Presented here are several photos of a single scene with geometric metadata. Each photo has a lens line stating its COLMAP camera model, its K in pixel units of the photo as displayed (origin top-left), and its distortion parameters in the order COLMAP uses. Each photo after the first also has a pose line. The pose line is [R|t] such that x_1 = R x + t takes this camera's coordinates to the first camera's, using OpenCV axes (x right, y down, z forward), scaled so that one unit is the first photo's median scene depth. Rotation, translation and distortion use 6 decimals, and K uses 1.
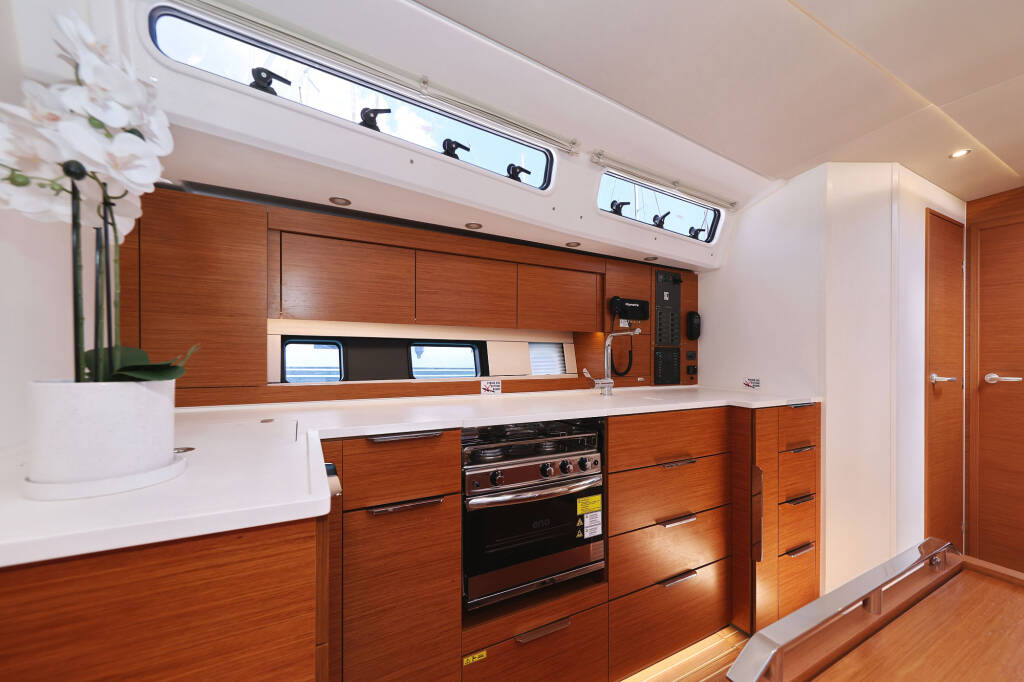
lens RADIAL K [[407.4, 0, 511.0], [0, 407.4, 349.9], [0, 0, 1]] dist [0.000143, 0.000040]
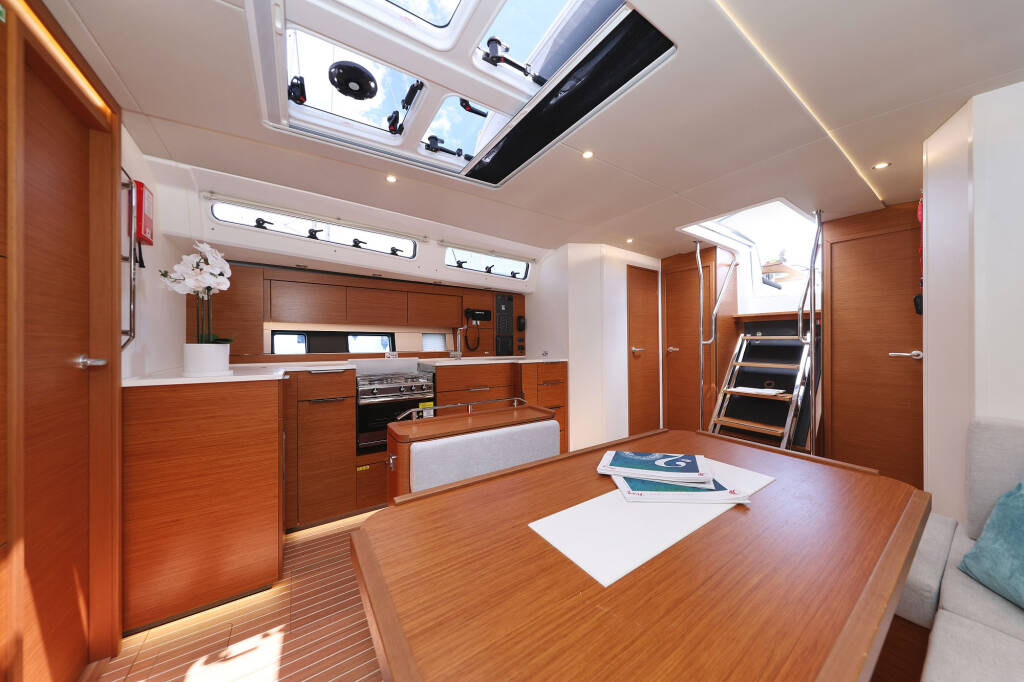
lens RADIAL K [[343.6, 0, 545.6], [0, 343.6, 338.4], [0, 0, 1]] dist [-0.000068, 0.000022]
pose [[0.989508, -0.011771, 0.143996, 0.406037], [0.013289, 0.999866, -0.009590, 0.029231], [-0.143864, 0.011403, 0.989532, -0.666487]]
